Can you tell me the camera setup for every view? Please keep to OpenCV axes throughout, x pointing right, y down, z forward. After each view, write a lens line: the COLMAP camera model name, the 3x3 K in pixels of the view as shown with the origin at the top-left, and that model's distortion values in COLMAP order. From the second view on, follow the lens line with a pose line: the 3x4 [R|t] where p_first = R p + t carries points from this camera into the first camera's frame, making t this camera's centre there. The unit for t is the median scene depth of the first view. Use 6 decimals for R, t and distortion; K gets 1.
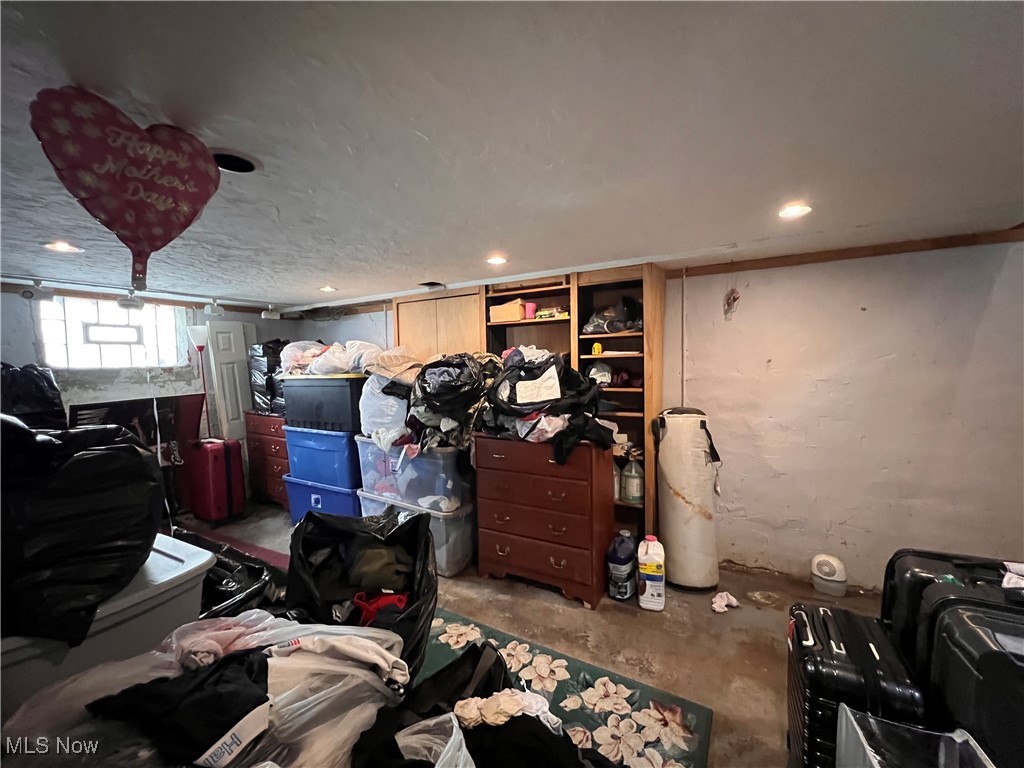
lens RADIAL K [[408.8, 0, 508.1], [0, 408.8, 383.9], [0, 0, 1]] dist [-0.002745, 0.000861]
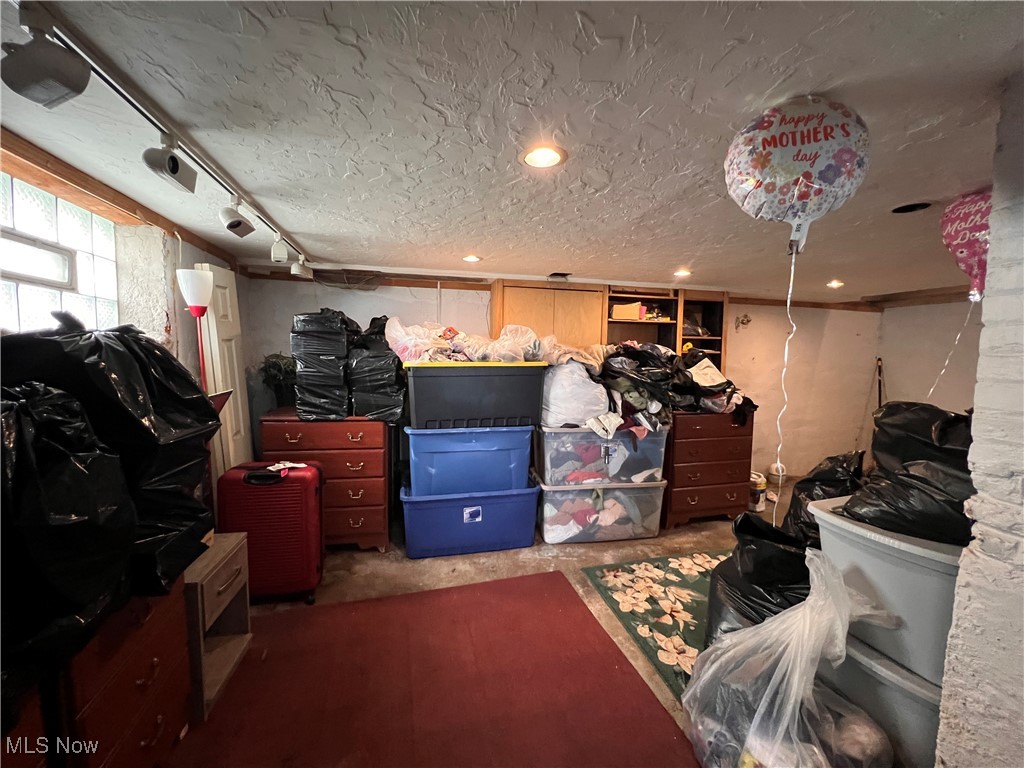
lens RADIAL K [[408.8, 0, 511.5], [0, 408.8, 386.7], [0, 0, 1]] dist [-0.002745, 0.000861]
pose [[0.720008, -0.024473, 0.693534, -1.070875], [0.008696, 0.999618, 0.026246, 0.006788], [-0.693911, -0.012867, 0.719946, 0.384579]]
